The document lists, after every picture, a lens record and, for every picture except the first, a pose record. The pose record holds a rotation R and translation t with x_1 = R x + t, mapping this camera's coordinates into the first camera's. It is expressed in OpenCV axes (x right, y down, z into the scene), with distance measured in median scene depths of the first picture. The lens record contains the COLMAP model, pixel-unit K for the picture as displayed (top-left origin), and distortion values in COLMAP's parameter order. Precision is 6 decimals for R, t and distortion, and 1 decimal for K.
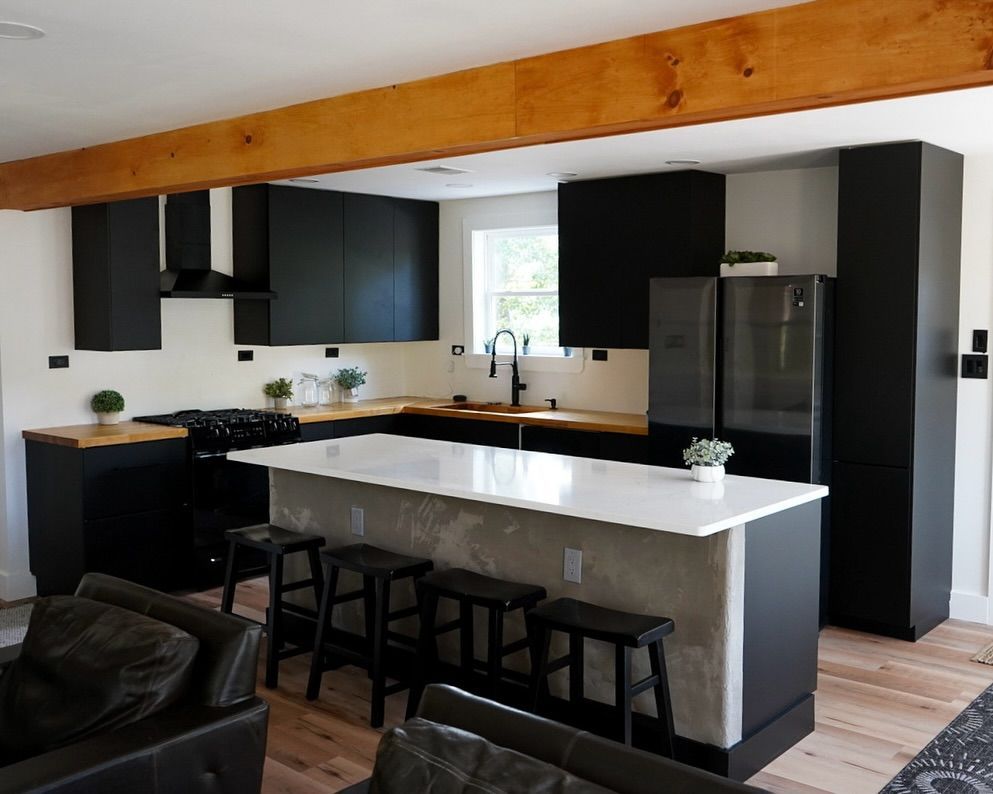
lens RADIAL K [[1018.3, 0, 496.5], [0, 1018.3, 397.0], [0, 0, 1]] dist [-0.027382, -0.018908]
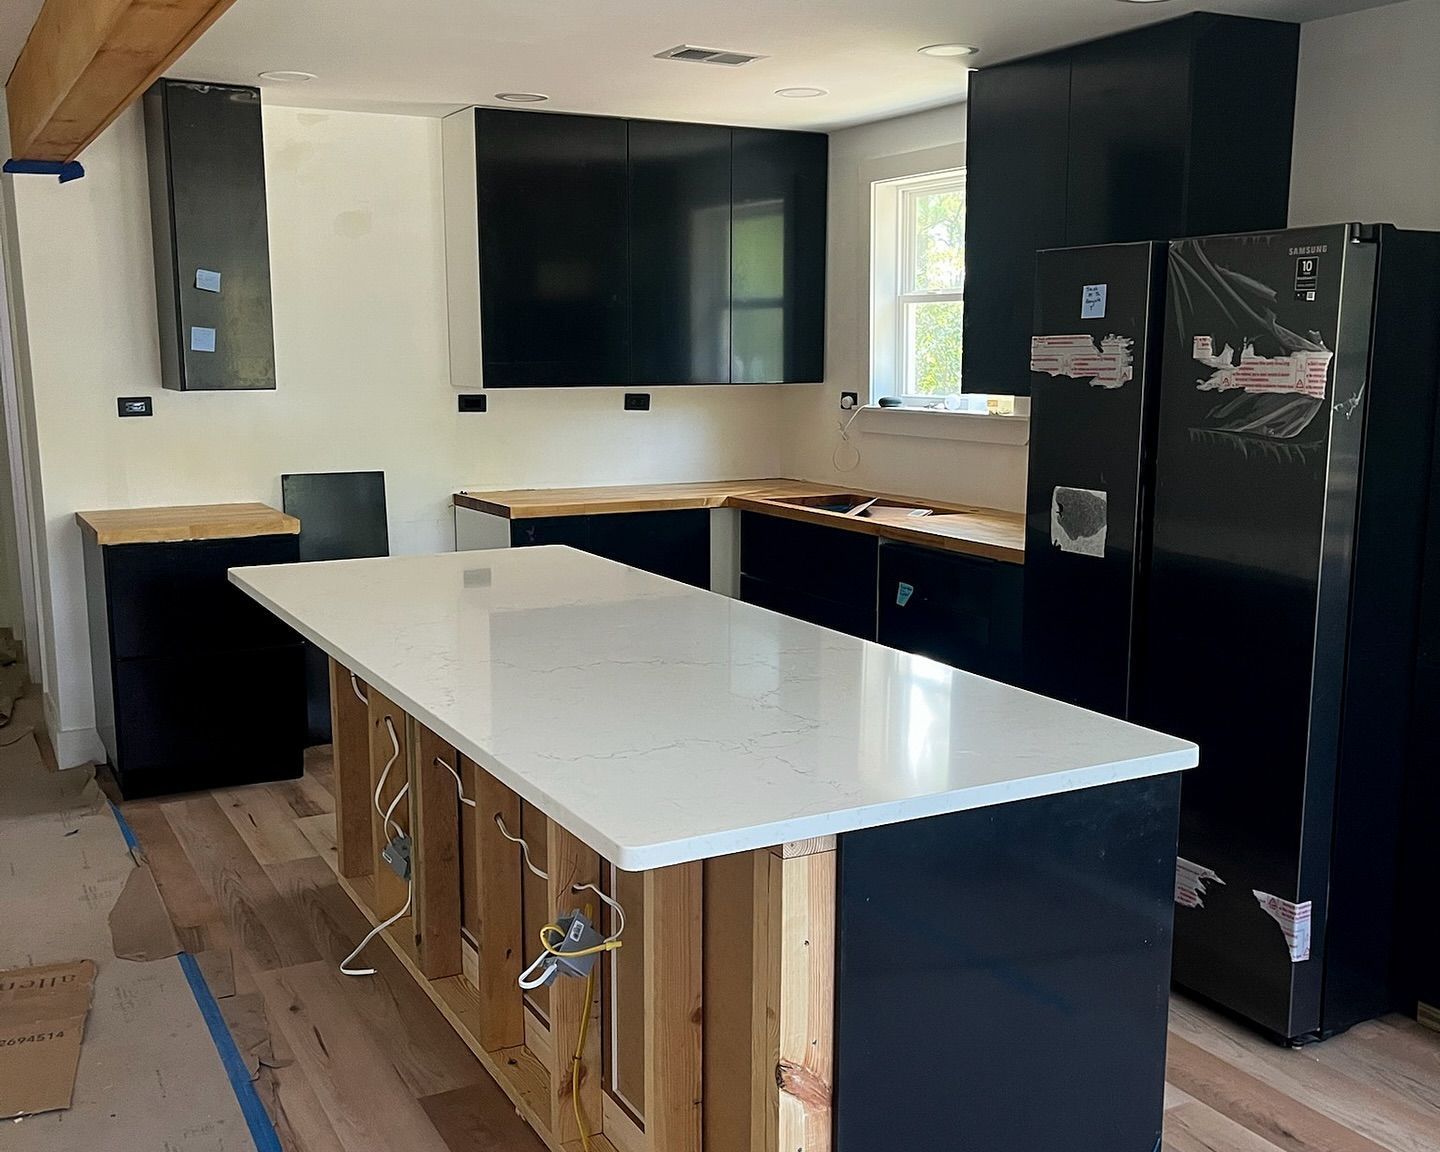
lens RADIAL K [[1476.7, 0, 720.0], [0, 1476.7, 576.0], [0, 0, 1]] dist [-0.027382, -0.018908]
pose [[0.941819, 0.055249, -0.331548, 0.191963], [-0.032731, 0.996786, 0.073125, -0.007513], [0.334523, -0.058019, 0.940600, 0.228667]]
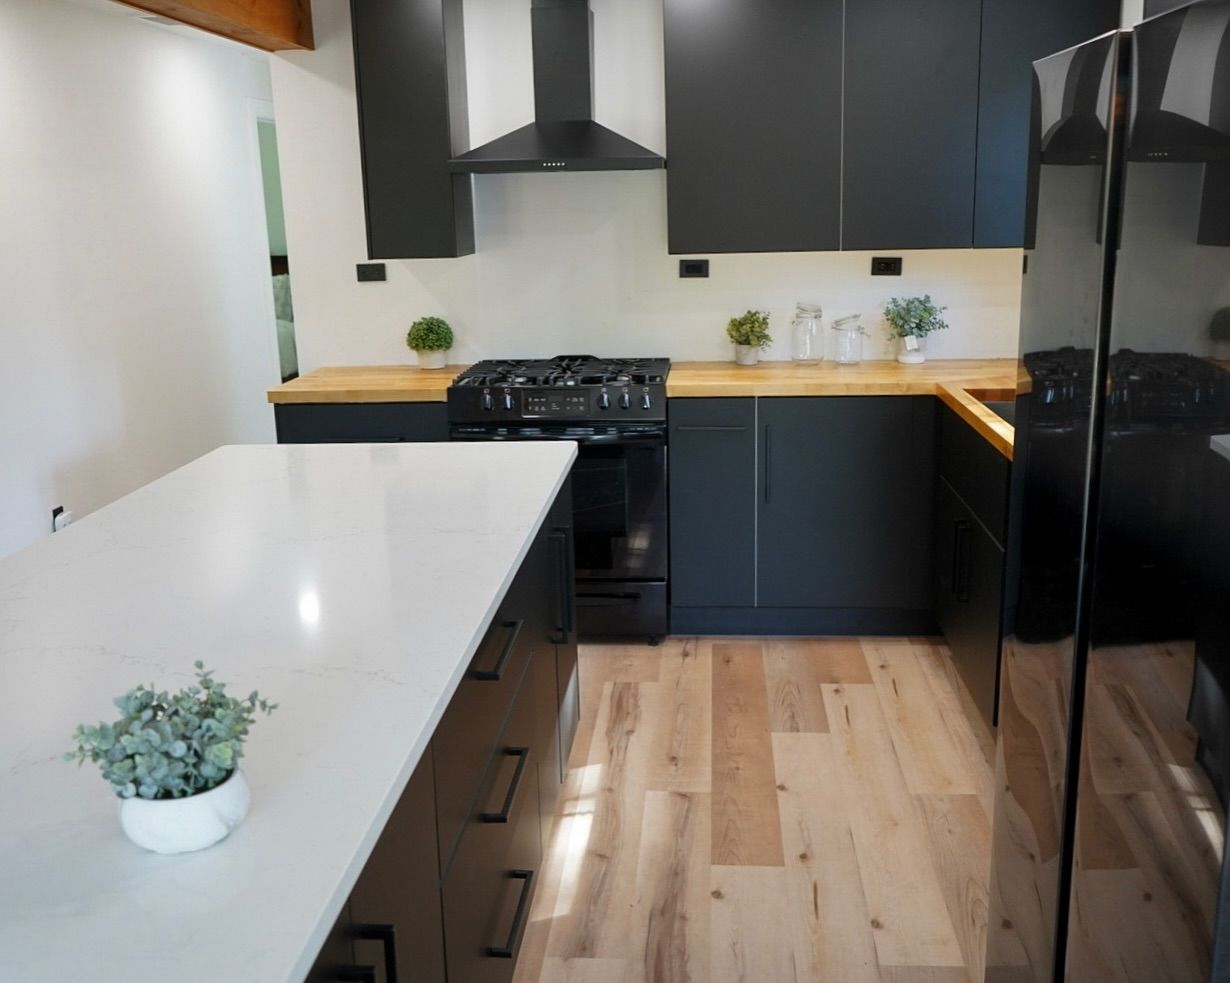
lens RADIAL K [[1261.4, 0, 615.0], [0, 1261.4, 491.5], [0, 0, 1]] dist [-0.027382, -0.018908]
pose [[0.603192, 0.161933, -0.780984, 0.322103], [-0.046484, 0.984646, 0.168259, -0.035178], [0.796240, -0.065190, 0.601458, 0.531388]]
